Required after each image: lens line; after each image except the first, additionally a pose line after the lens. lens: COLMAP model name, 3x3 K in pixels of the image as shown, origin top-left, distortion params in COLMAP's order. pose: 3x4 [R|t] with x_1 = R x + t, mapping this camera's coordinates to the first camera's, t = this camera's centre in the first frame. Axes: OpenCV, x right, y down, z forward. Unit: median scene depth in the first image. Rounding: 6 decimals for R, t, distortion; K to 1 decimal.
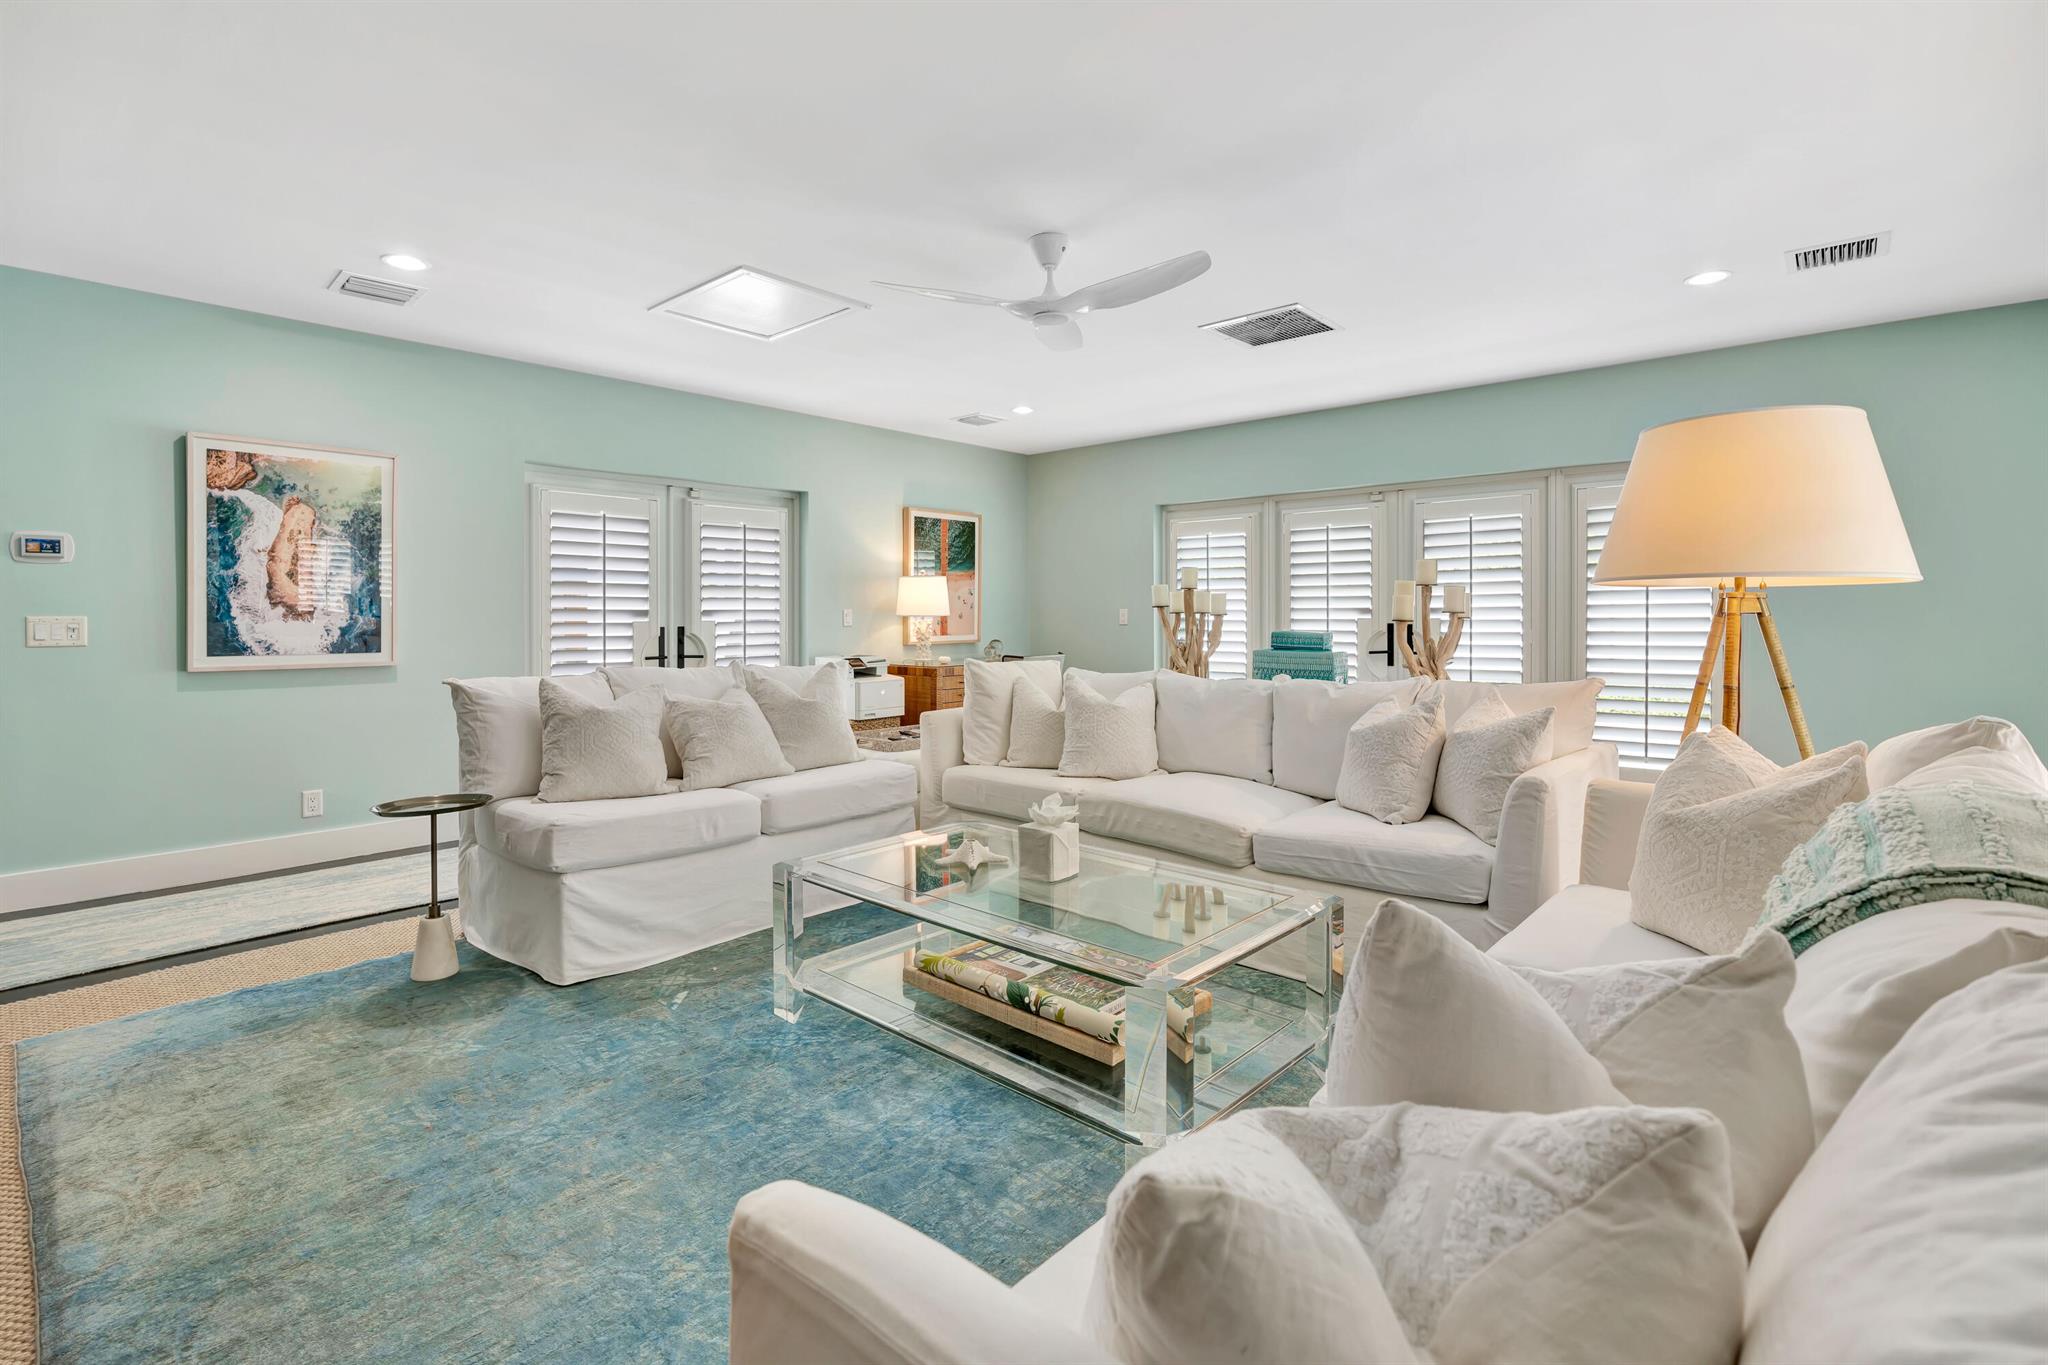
lens RADIAL K [[926.8, 0, 1039.5], [0, 926.8, 623.2], [0, 0, 1]] dist [-0.008027, 0.005285]
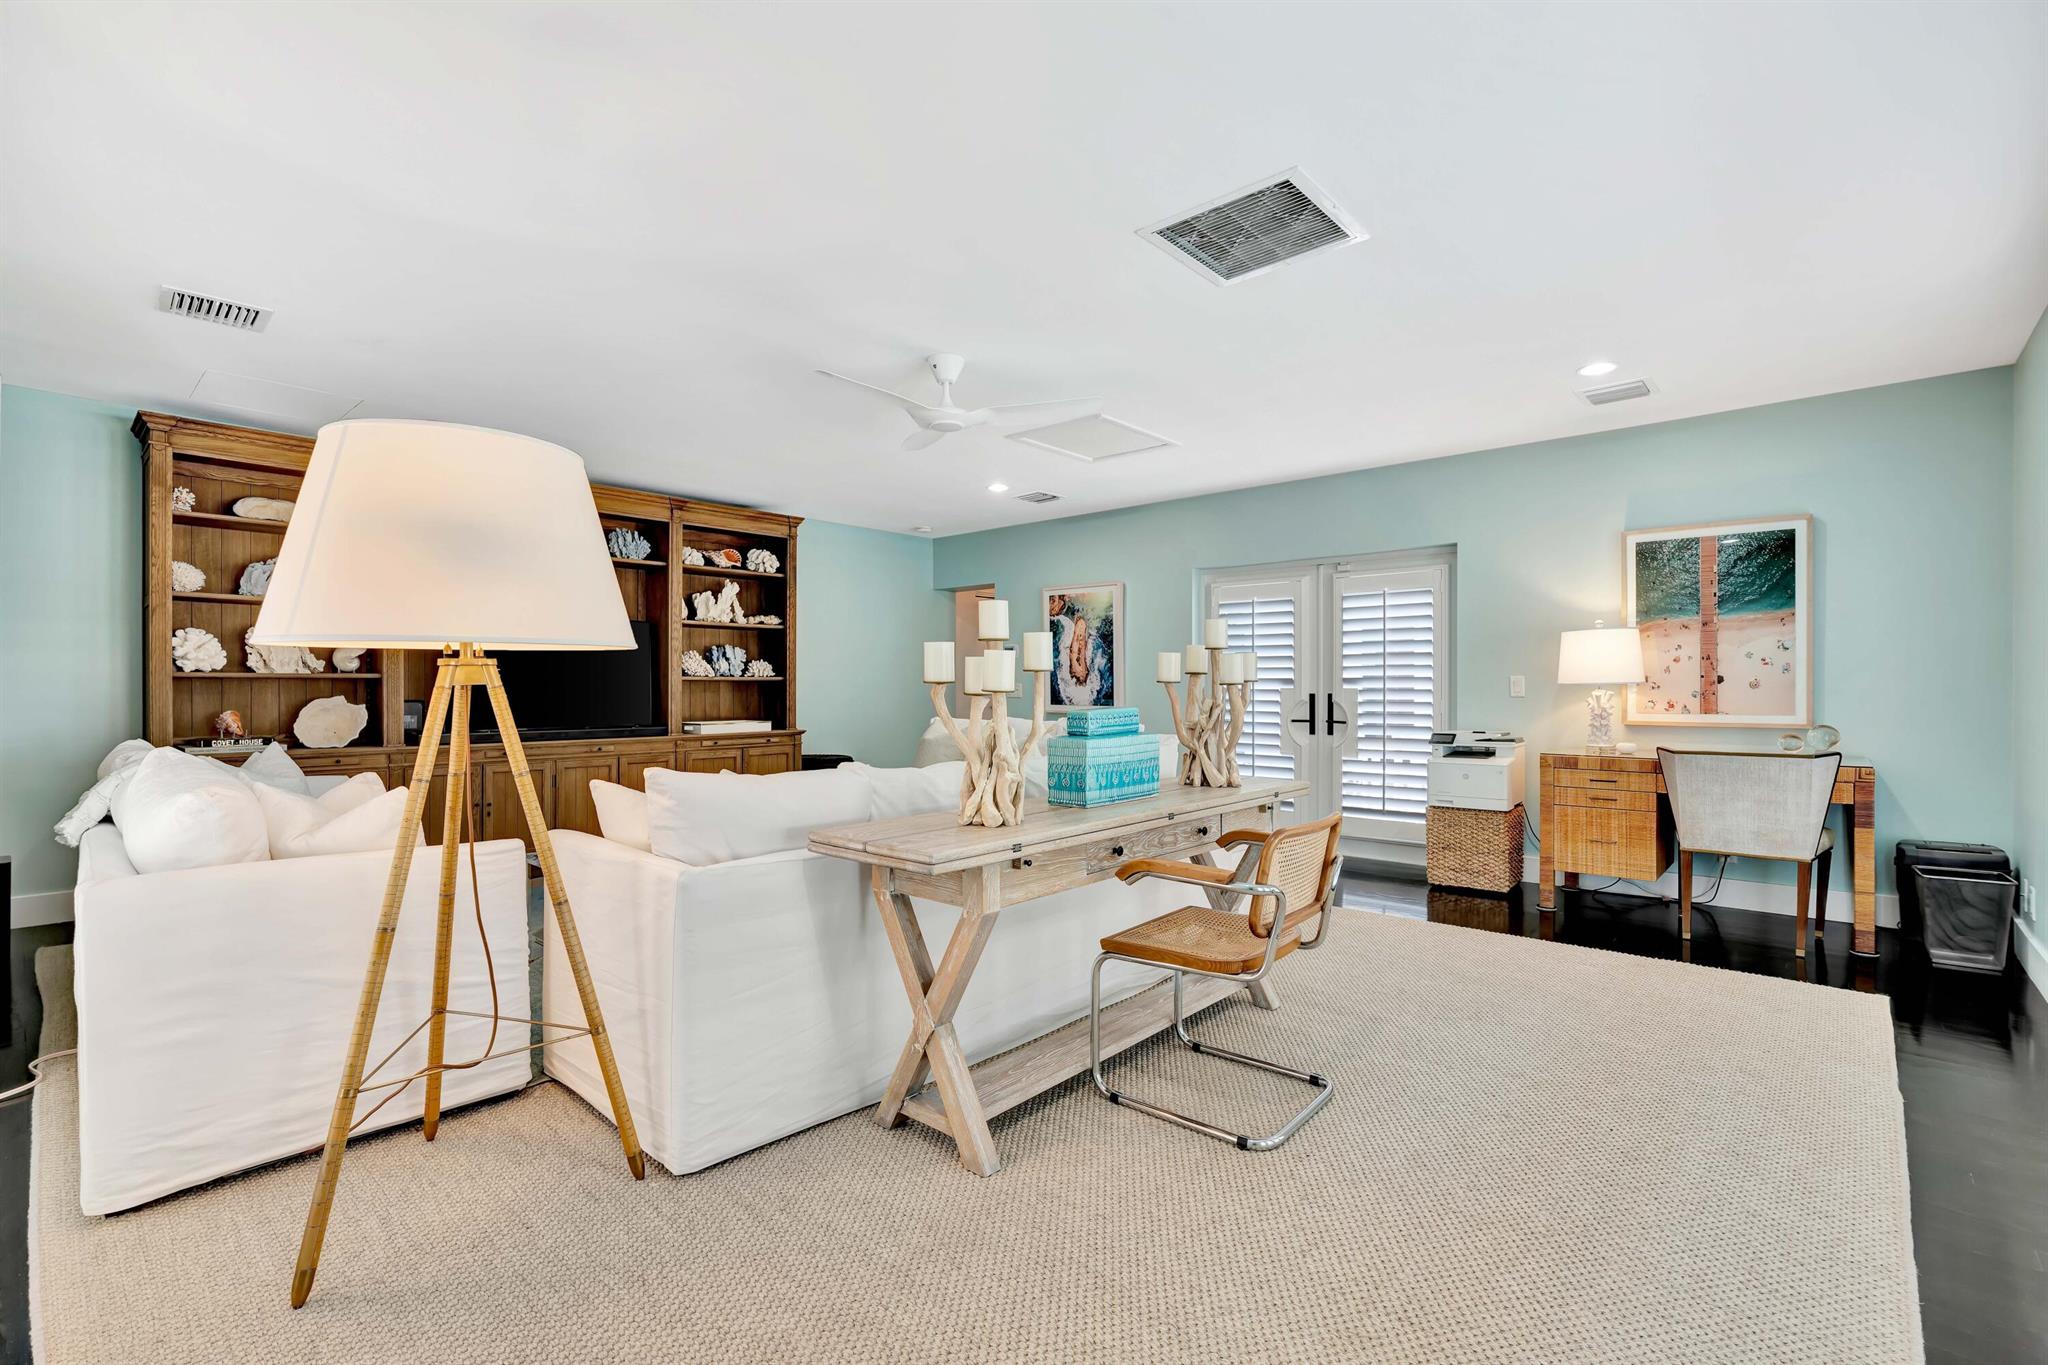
lens RADIAL K [[926.8, 0, 1018.1], [0, 926.8, 684.2], [0, 0, 1]] dist [-0.008027, 0.005285]
pose [[-0.012931, 0.007539, -0.999888, 0.941641], [-0.004961, 0.999959, 0.007603, -0.018402], [0.999904, 0.005059, -0.012893, 0.886953]]
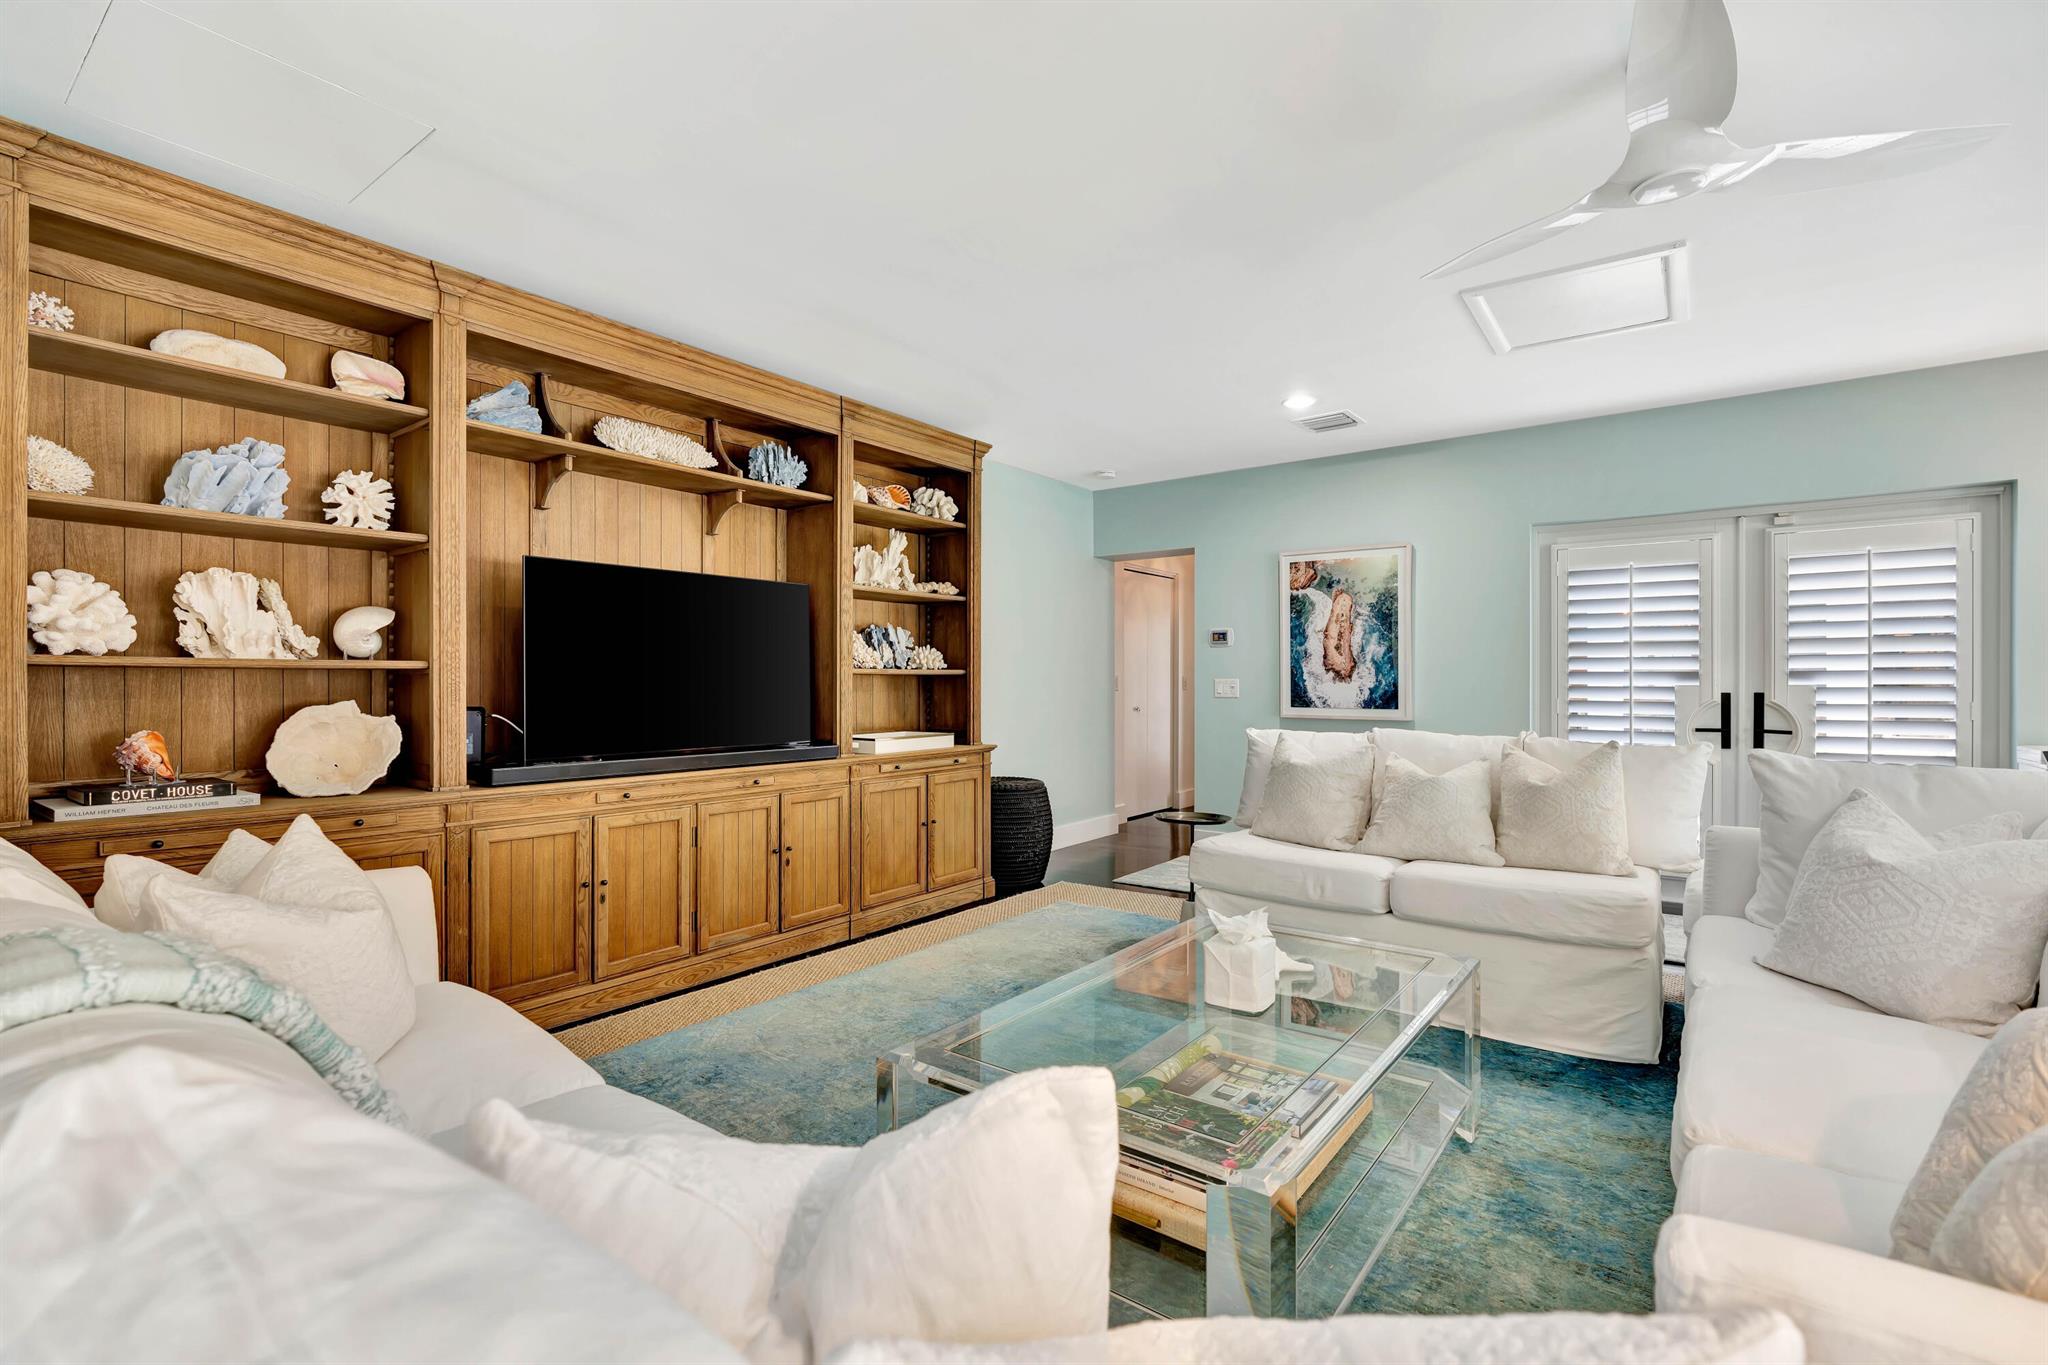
lens RADIAL K [[926.8, 0, 1011.0], [0, 926.8, 679.8], [0, 0, 1]] dist [-0.008027, 0.005285]
pose [[0.087239, 0.005491, -0.996172, 0.460513], [-0.005148, 0.999974, 0.005061, -0.010528], [0.996174, 0.004687, 0.087265, 0.408181]]
